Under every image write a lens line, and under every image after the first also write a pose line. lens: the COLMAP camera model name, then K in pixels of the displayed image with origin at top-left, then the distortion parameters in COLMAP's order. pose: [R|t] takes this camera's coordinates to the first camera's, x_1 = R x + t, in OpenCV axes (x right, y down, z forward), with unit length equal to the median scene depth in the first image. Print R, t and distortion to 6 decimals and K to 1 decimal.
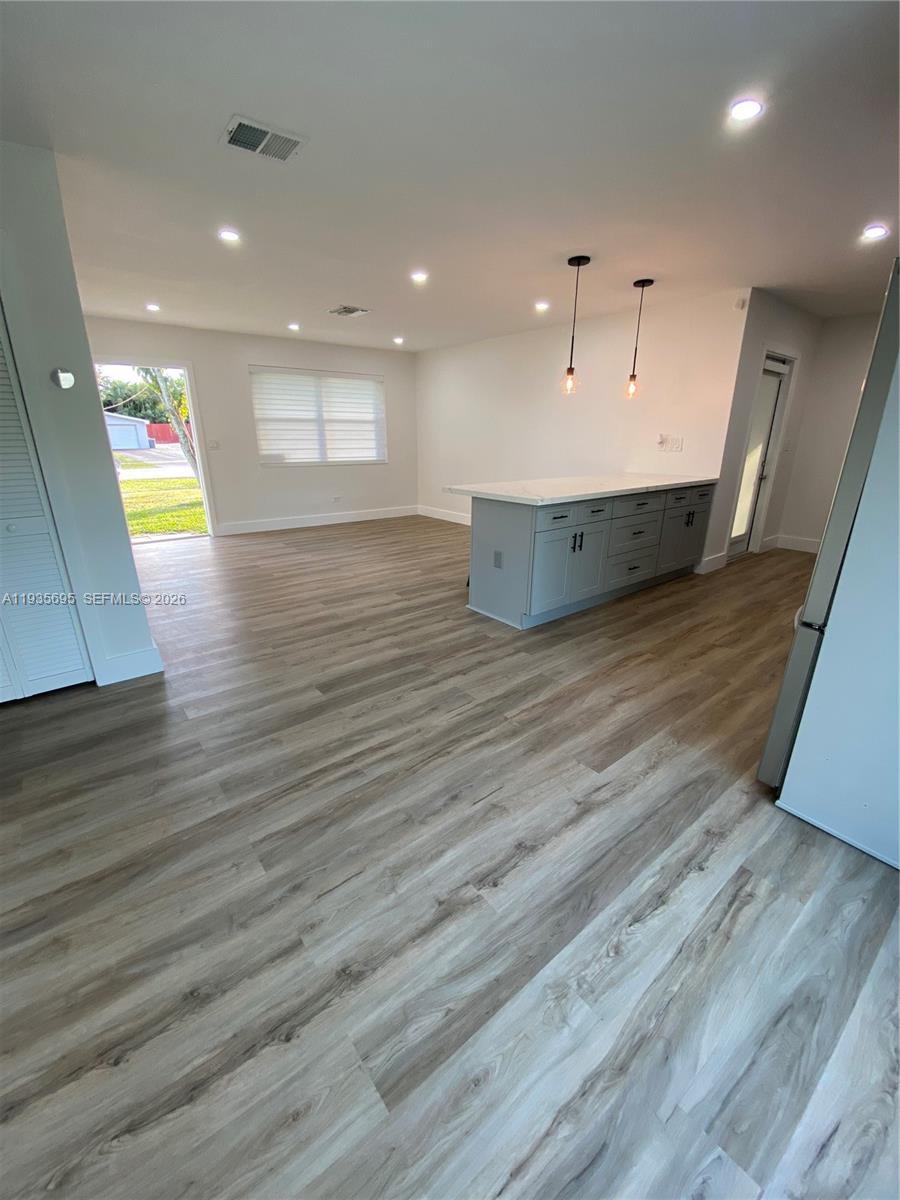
lens RADIAL K [[487.8, 0, 450.0], [0, 487.8, 600.0], [0, 0, 1]] dist [0.020291, -0.020011]
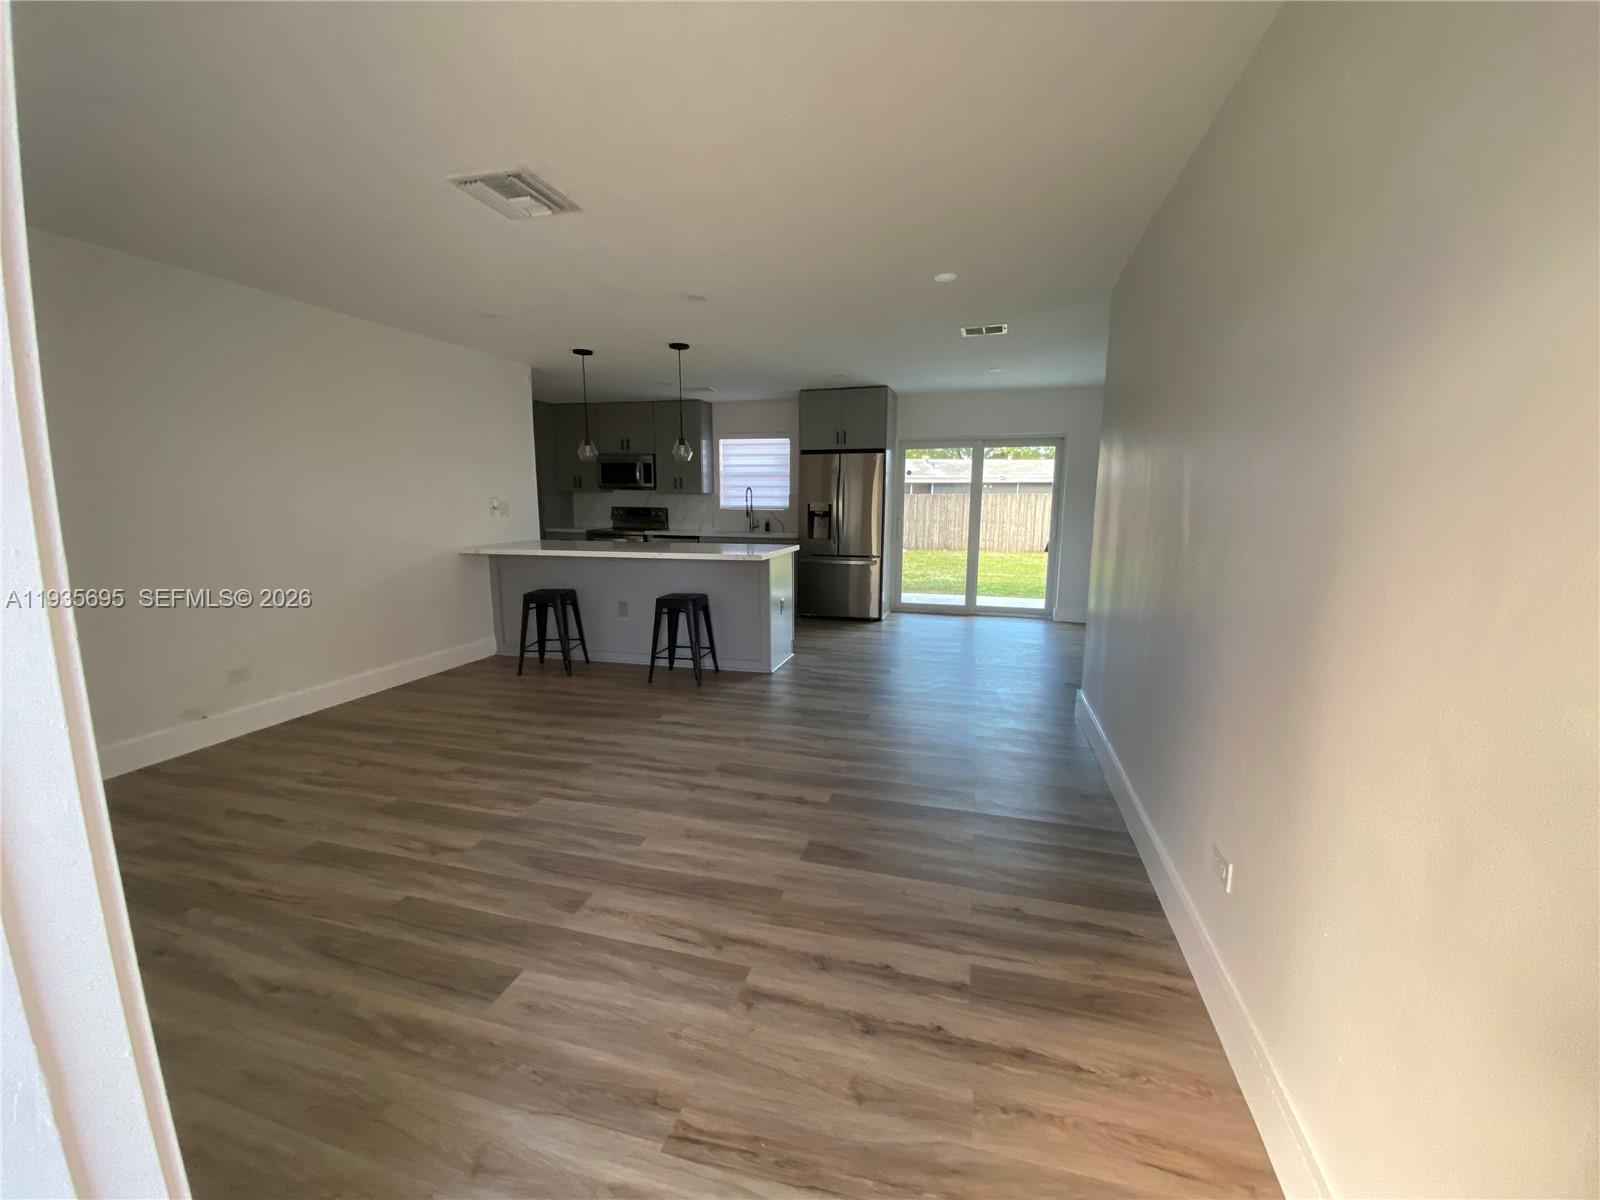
lens RADIAL K [[650.4, 0, 800.0], [0, 650.4, 600.0], [0, 0, 1]] dist [0.020291, -0.020011]
pose [[-0.596029, -0.127145, 0.792833, -0.768062], [0.249281, 0.909297, 0.333224, -0.409960], [-0.763288, 0.396249, -0.510272, 1.208494]]
